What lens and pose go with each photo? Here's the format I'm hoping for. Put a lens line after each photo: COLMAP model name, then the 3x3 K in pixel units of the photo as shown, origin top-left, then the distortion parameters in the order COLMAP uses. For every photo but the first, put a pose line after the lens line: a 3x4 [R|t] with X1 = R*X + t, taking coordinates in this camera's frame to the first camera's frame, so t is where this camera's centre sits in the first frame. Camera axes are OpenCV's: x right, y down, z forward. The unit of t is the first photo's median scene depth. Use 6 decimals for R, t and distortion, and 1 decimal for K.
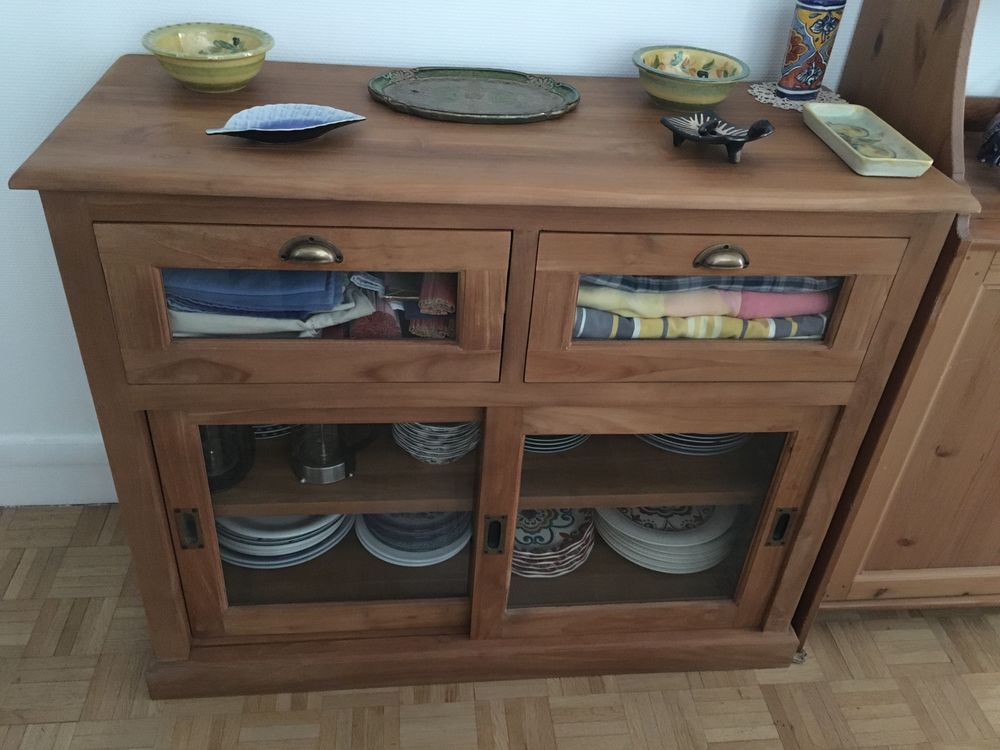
lens RADIAL K [[839.5, 0, 500.0], [0, 839.5, 375.0], [0, 0, 1]] dist [0.067570, -0.084919]
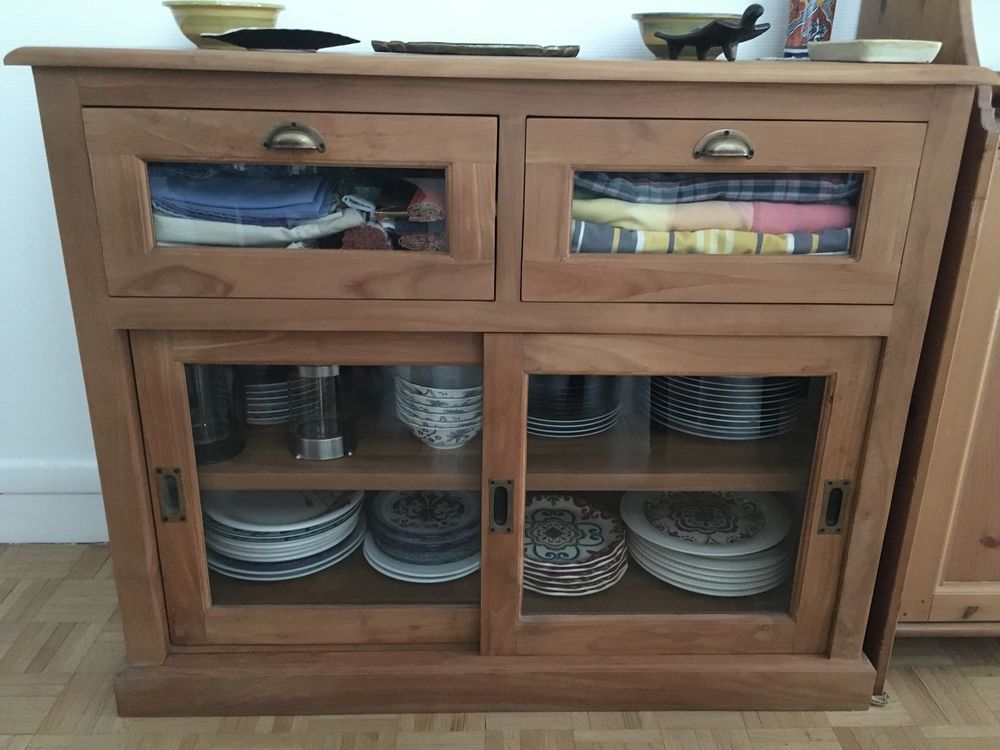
lens RADIAL K [[839.5, 0, 500.0], [0, 839.5, 375.0], [0, 0, 1]] dist [0.067570, -0.084919]
pose [[0.995999, -0.021082, -0.086843, 0.071983], [-0.001255, 0.968378, -0.249483, 0.273781], [0.089357, 0.248594, 0.964477, 0.101481]]
